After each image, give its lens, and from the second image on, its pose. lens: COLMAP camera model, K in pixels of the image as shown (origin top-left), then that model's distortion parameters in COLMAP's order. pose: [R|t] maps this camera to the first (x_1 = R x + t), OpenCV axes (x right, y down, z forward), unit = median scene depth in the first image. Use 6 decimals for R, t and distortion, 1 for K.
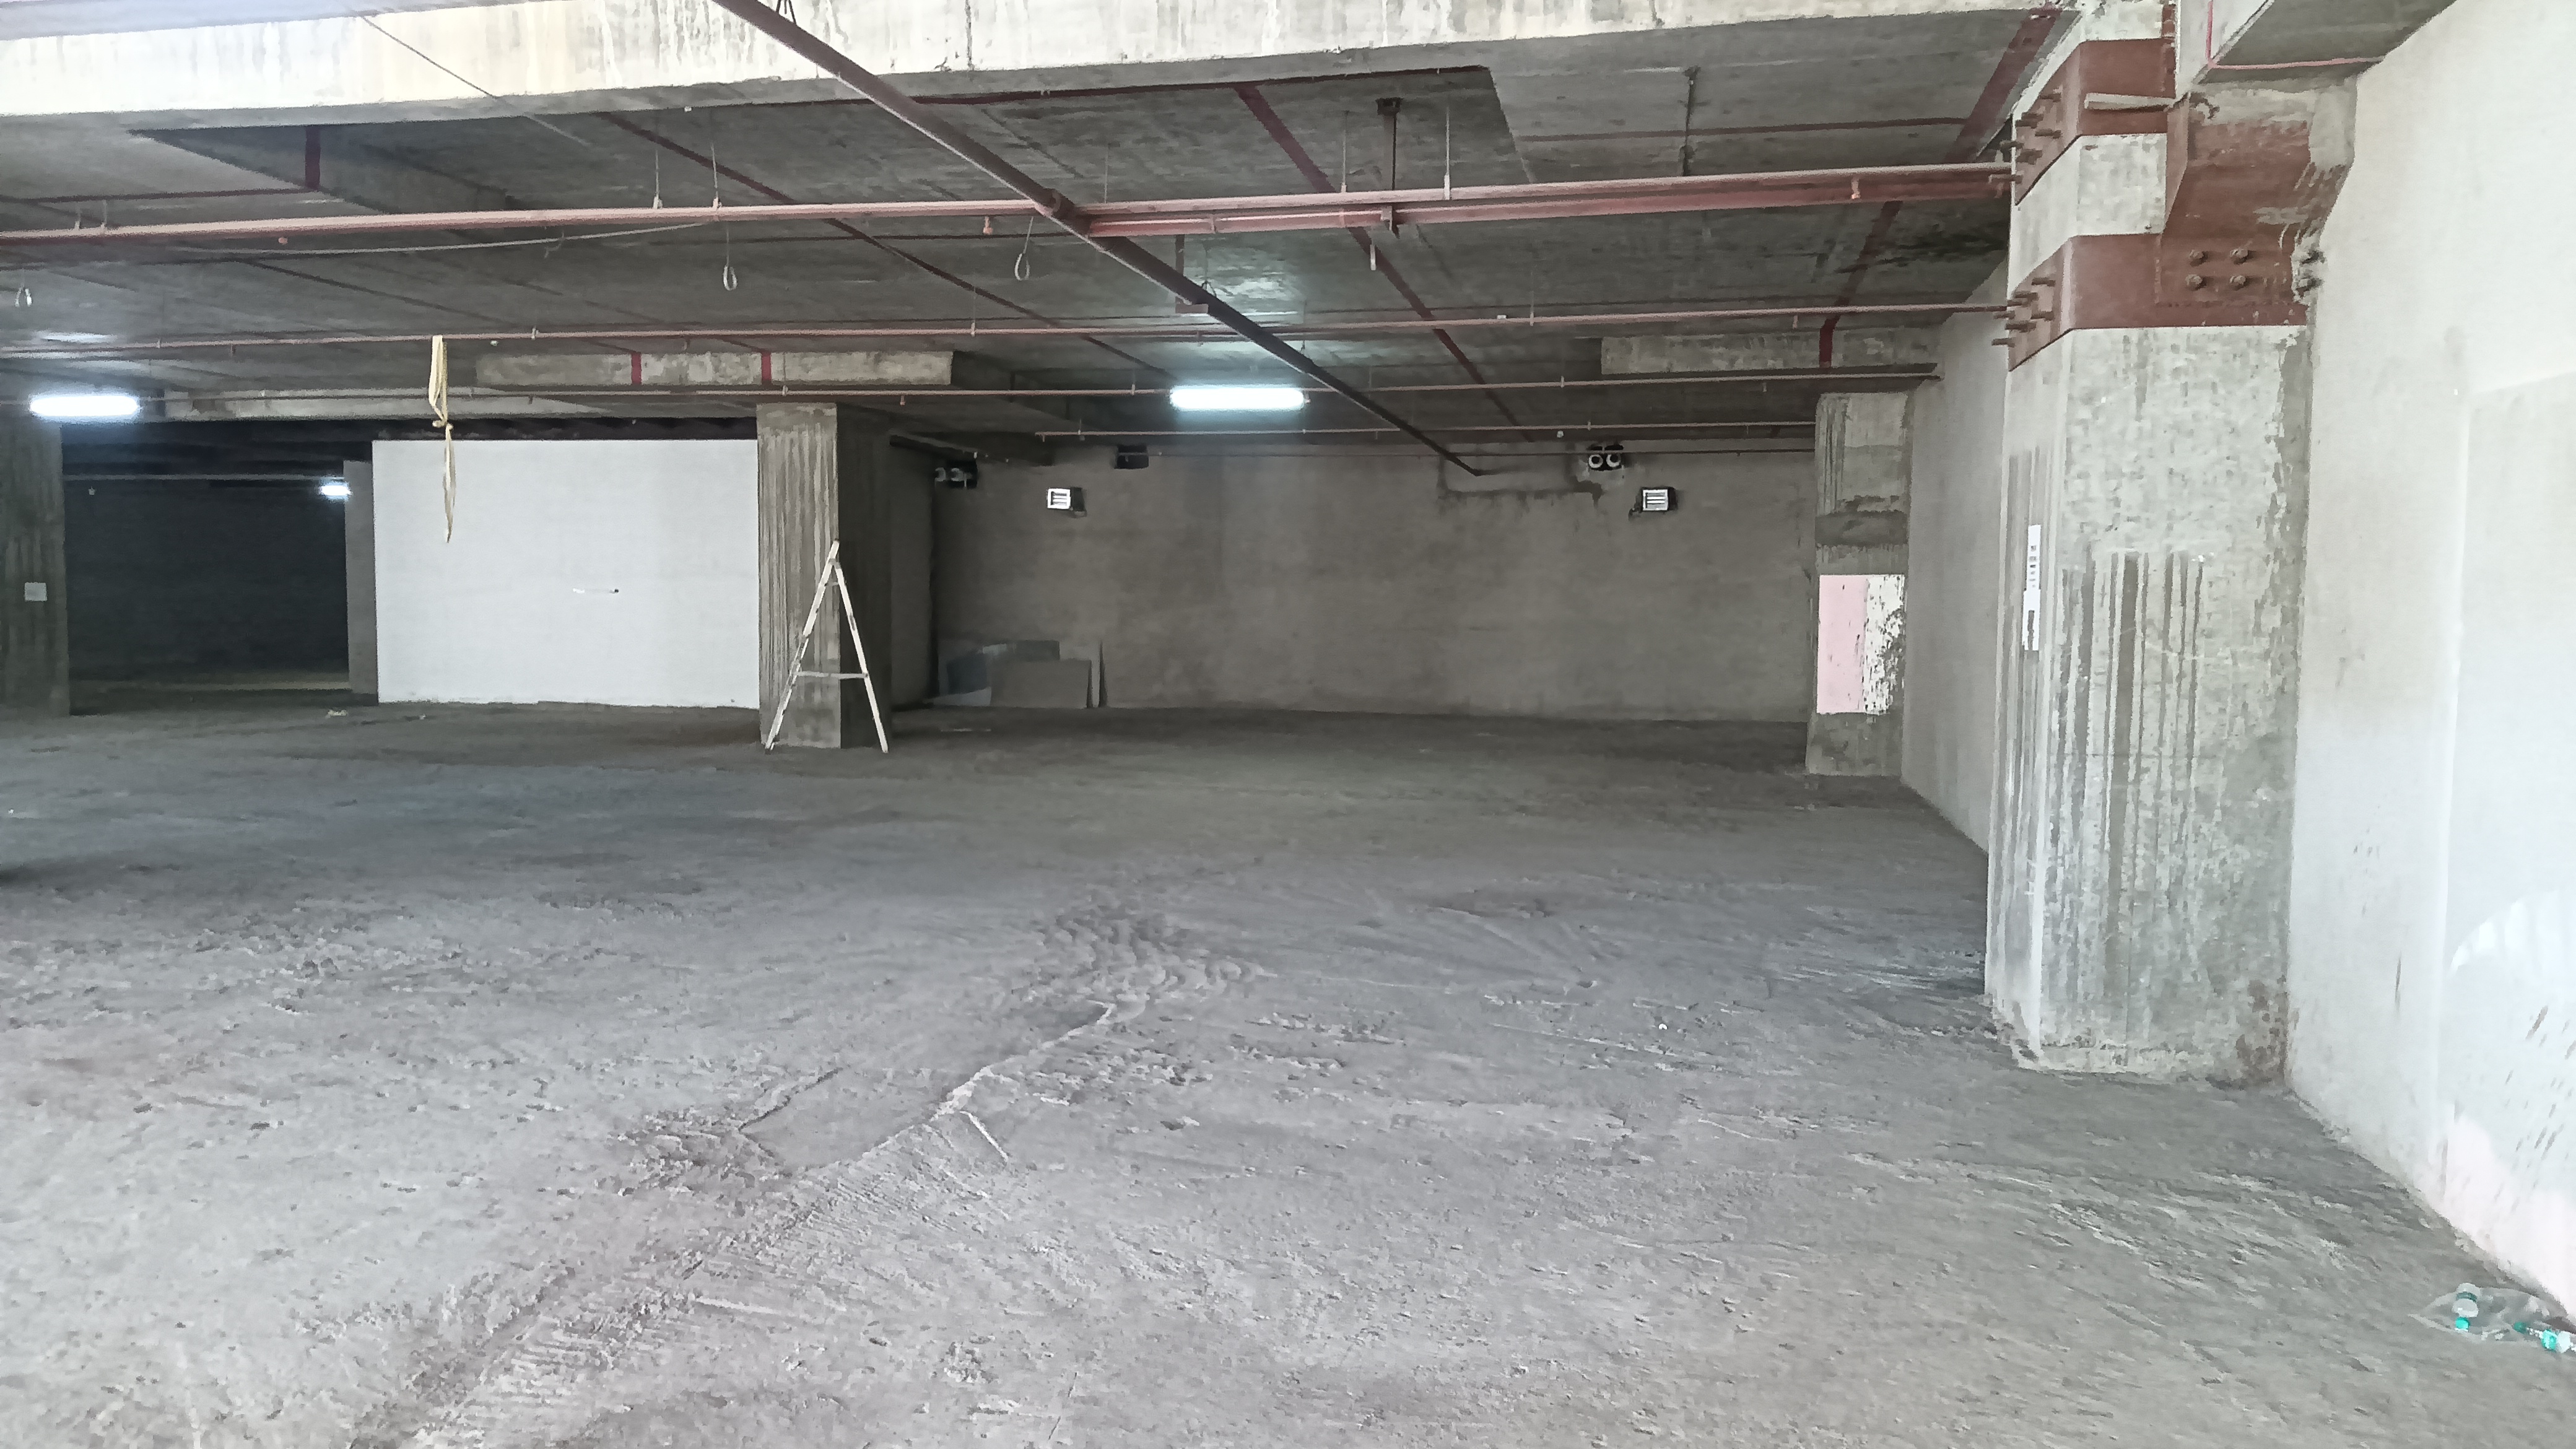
lens RADIAL K [[1926.4, 0, 1282.6], [0, 1926.4, 734.4], [0, 0, 1]] dist [0.043256, -0.012364]
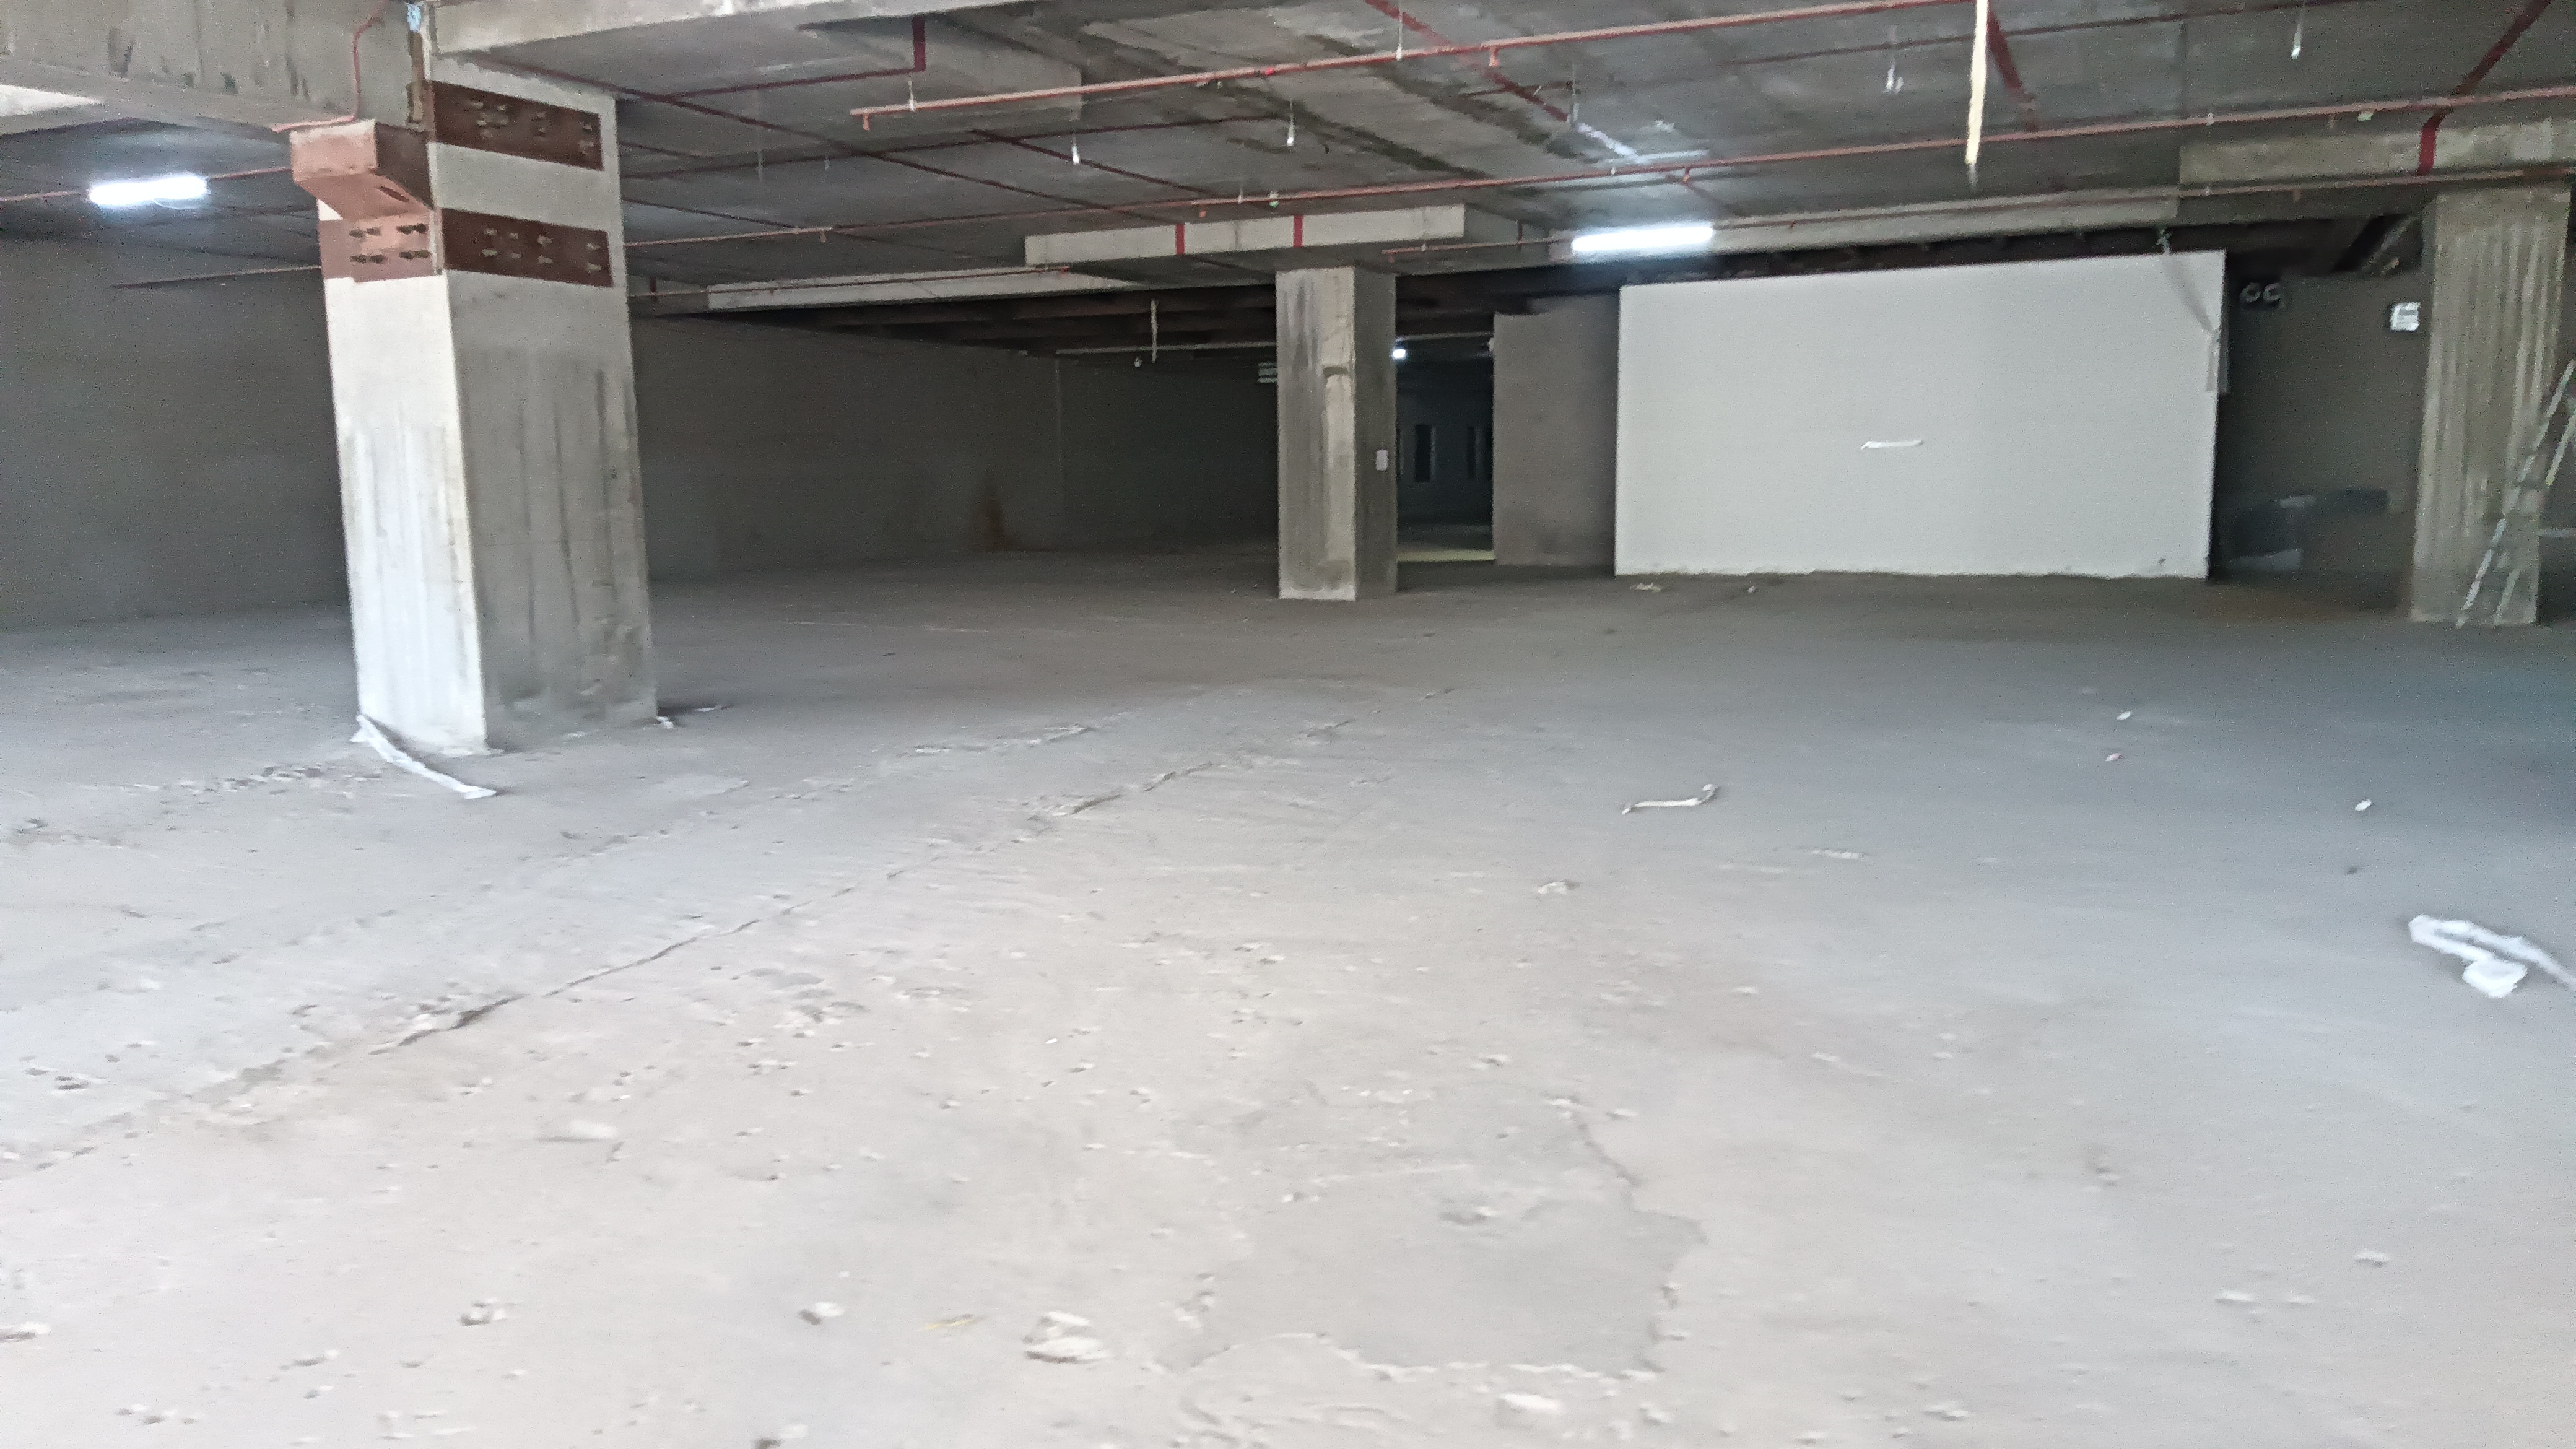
lens RADIAL K [[1926.4, 0, 1290.2], [0, 1926.4, 719.3], [0, 0, 1]] dist [0.043256, -0.012364]
pose [[0.977990, 0.004611, -0.208602, -0.564706], [0.008815, 0.997950, 0.063389, -0.009623], [0.208467, -0.063833, 0.975944, 0.097620]]
